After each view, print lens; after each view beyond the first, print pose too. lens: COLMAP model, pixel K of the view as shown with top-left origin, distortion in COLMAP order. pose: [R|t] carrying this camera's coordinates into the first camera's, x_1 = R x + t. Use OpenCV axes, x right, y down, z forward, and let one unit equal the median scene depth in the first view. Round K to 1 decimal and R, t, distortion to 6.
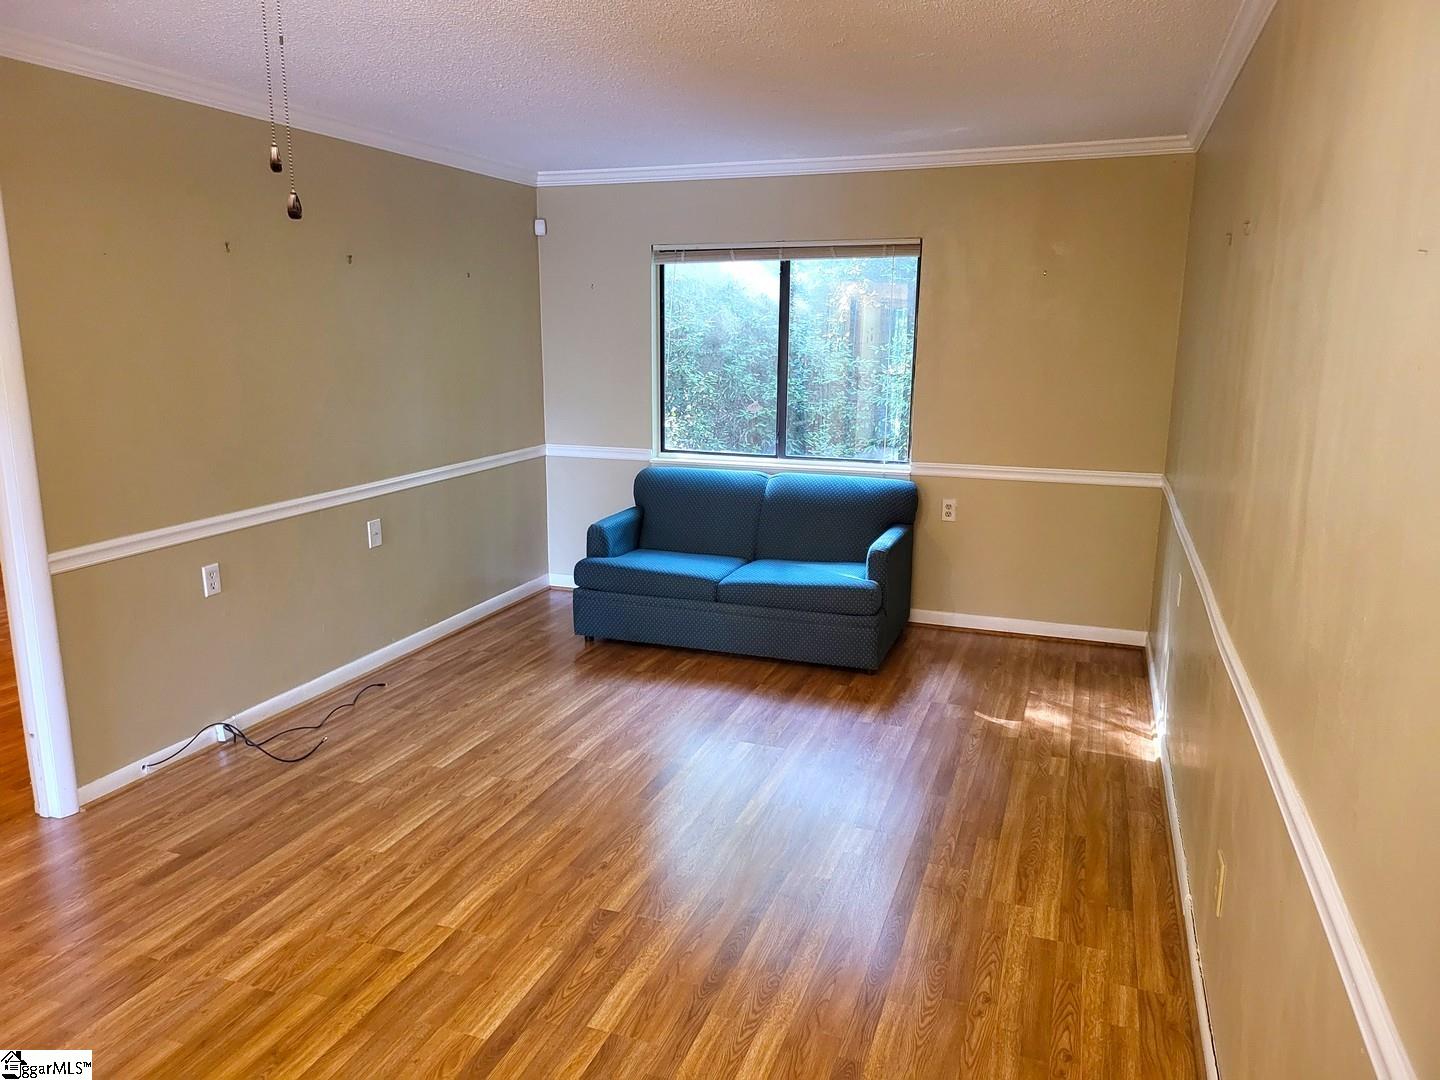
lens RADIAL K [[1003.1, 0, 725.5], [0, 1003.1, 537.8], [0, 0, 1]] dist [0.066473, -0.071929]
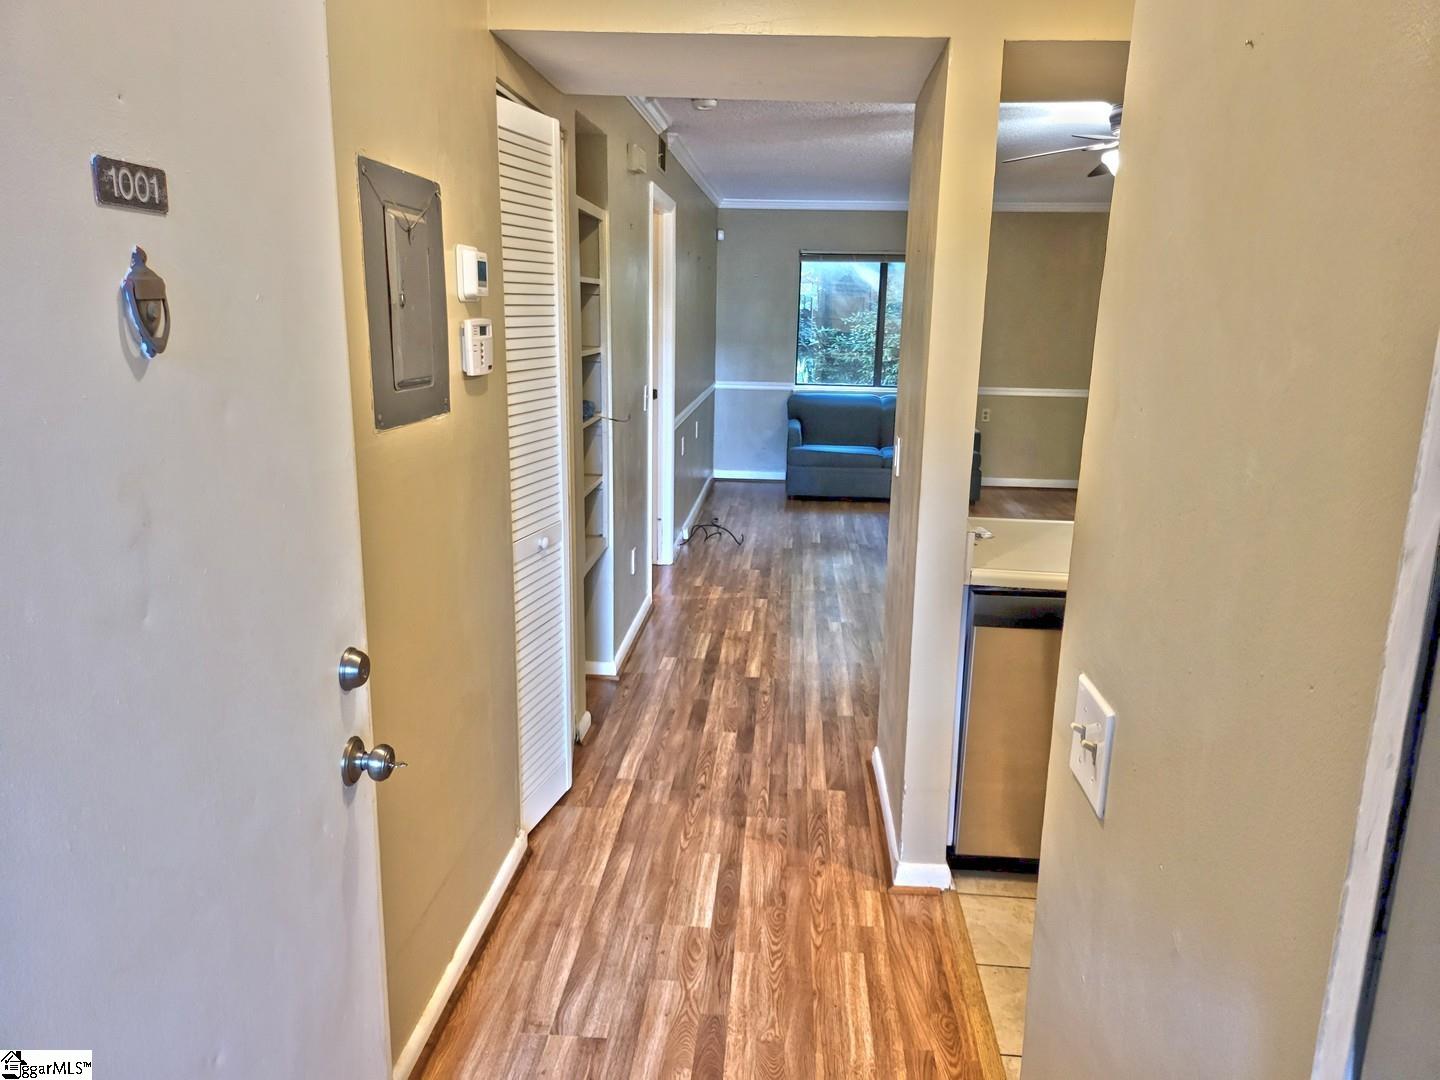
lens RADIAL K [[1005.1, 0, 717.9], [0, 1005.1, 538.5], [0, 0, 1]] dist [0.055596, -0.057150]
pose [[0.963943, -0.048047, 0.261734, -0.917790], [0.041966, 0.998705, 0.028776, 0.155224], [-0.262777, -0.016754, 0.964711, -0.710630]]
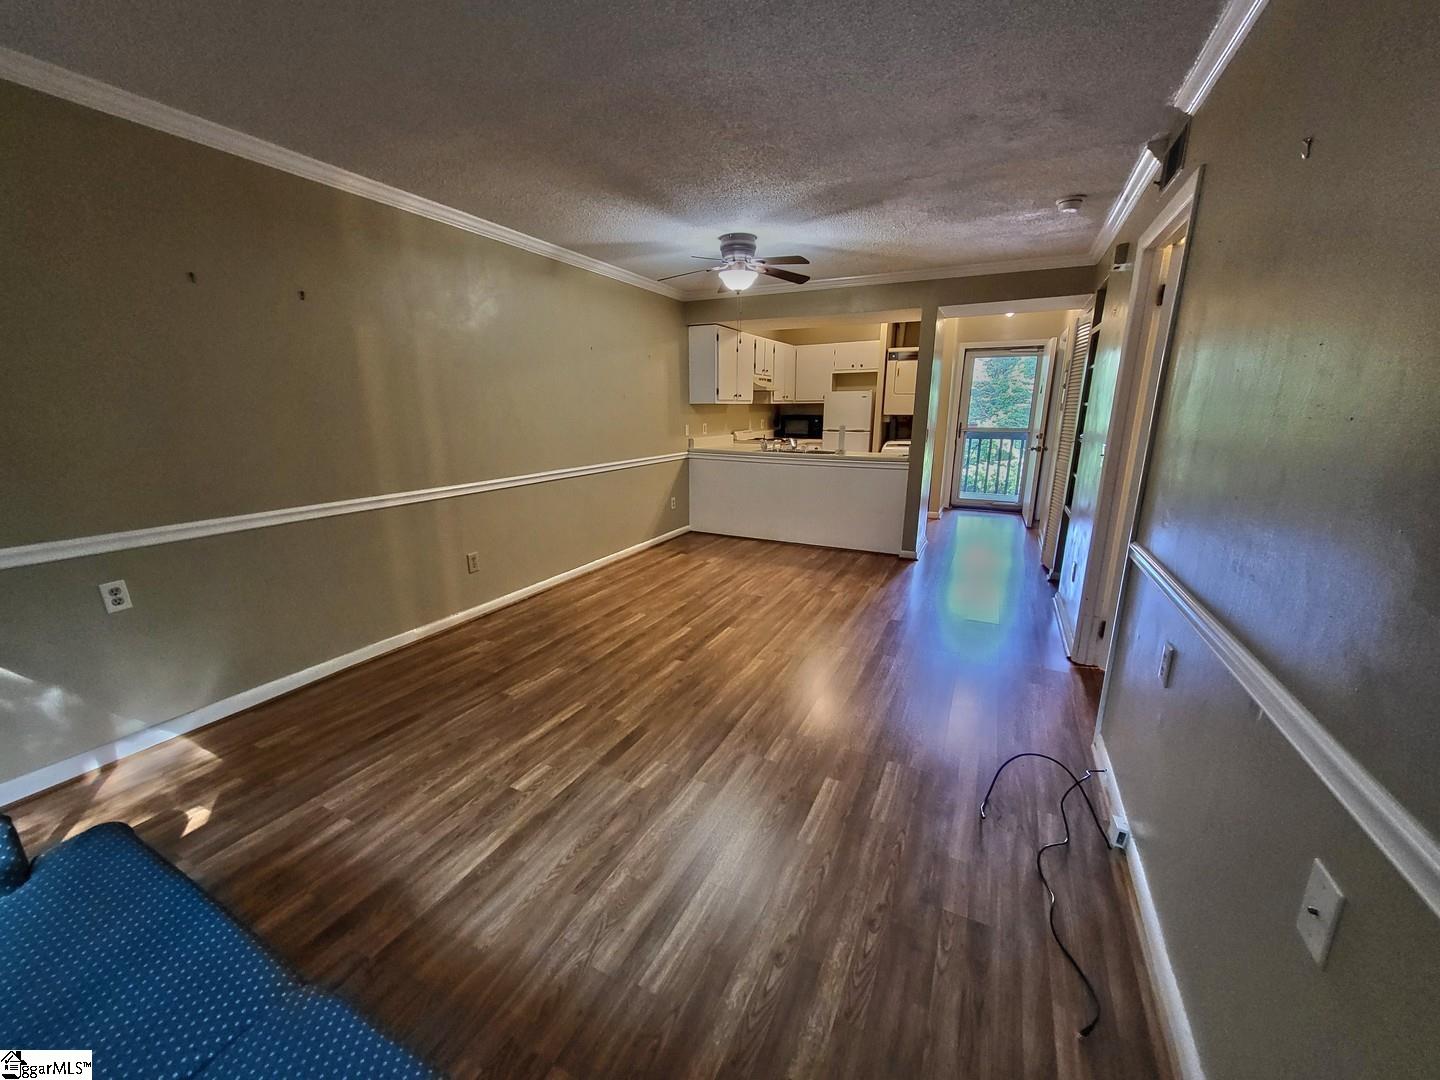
lens RADIAL K [[566.0, 0, 708.7], [0, 566.0, 540.8], [0, 0, 1]] dist [0.001168, 0.000834]
pose [[-0.992703, -0.034180, 0.115639, -0.213998], [0.018749, 0.903574, 0.428021, -0.230654], [-0.119118, 0.427066, -0.896340, 1.387982]]
